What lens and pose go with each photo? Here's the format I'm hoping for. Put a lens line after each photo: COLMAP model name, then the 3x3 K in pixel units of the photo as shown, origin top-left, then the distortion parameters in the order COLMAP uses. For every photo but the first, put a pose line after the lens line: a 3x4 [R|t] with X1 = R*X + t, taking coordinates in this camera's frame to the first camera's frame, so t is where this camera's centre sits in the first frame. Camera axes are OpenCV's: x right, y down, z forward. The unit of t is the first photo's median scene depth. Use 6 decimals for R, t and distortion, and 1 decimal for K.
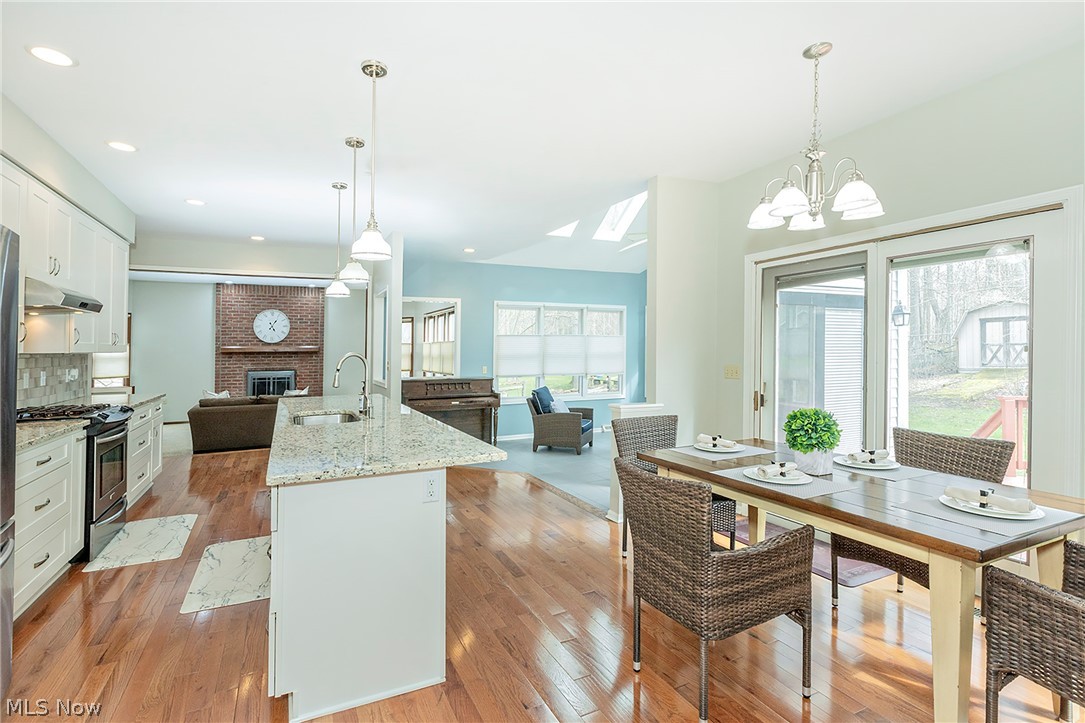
lens RADIAL K [[508.4, 0, 503.4], [0, 508.4, 353.1], [0, 0, 1]] dist [0.006070, -0.000349]
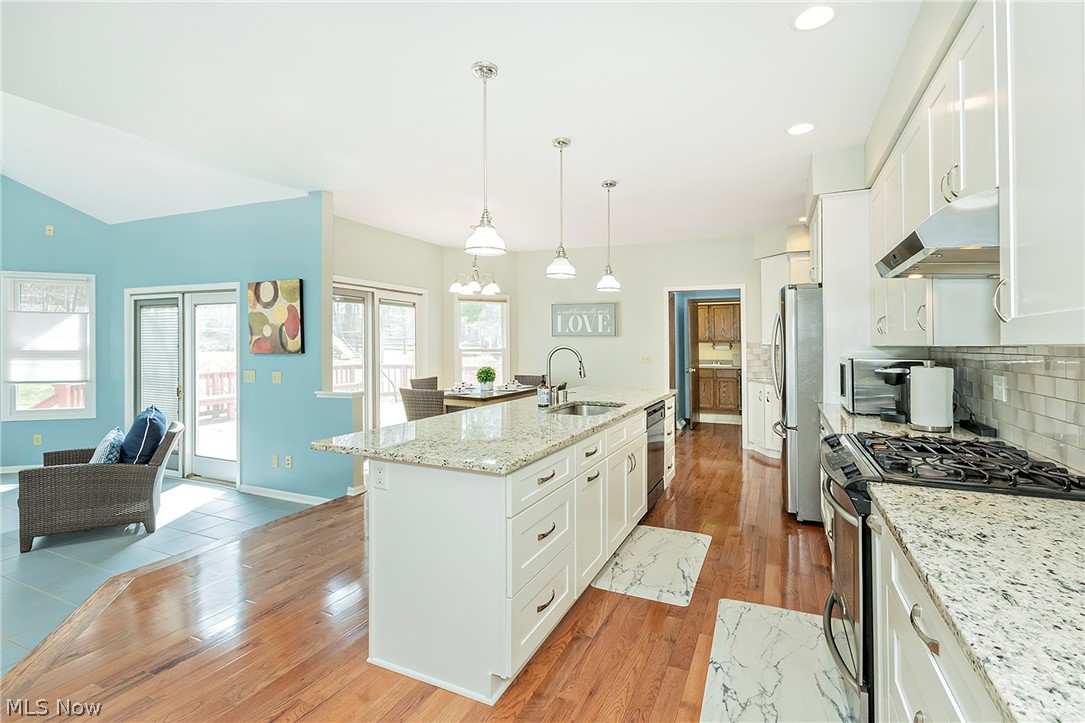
lens RADIAL K [[496.7, 0, 591.2], [0, 496.7, 340.6], [0, 0, 1]] dist [-0.001320, 0.000936]
pose [[-0.724175, 0.011873, 0.689514, -0.910969], [0.008884, 0.999929, -0.007888, -0.003657], [-0.689559, 0.000413, -0.724229, 1.504089]]
